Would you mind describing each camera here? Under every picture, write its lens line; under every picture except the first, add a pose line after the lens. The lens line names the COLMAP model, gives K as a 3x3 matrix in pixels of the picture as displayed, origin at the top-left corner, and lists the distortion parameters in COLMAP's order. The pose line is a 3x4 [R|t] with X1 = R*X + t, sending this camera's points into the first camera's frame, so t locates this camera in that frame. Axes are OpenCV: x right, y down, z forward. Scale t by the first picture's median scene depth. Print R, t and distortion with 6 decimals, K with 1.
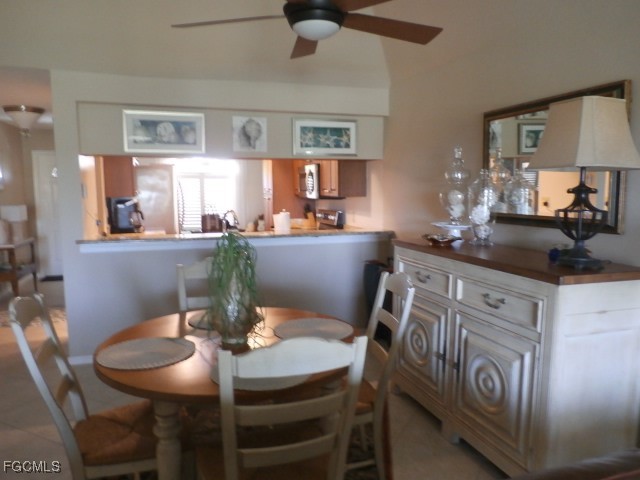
lens RADIAL K [[500.2, 0, 319.8], [0, 500.2, 249.7], [0, 0, 1]] dist [0.004655, 0.010527]
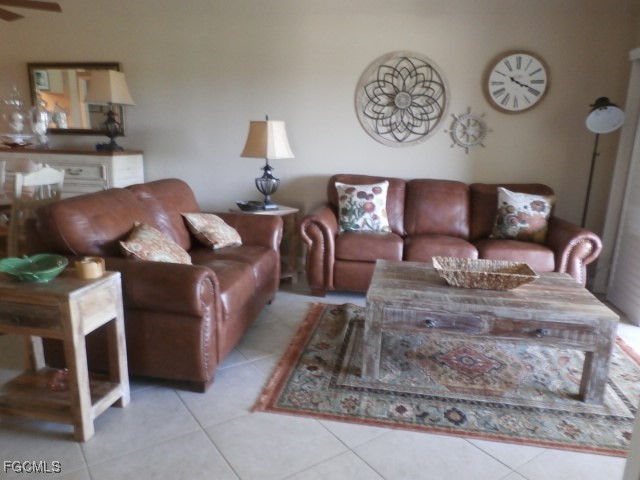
lens RADIAL K [[500.2, 0, 319.8], [0, 500.2, 249.7], [0, 0, 1]] dist [0.004655, 0.010527]
pose [[0.493755, -0.179634, 0.850845, -0.711490], [0.082794, 0.983698, 0.159637, 0.136711], [-0.865651, -0.008377, 0.500578, -0.630429]]
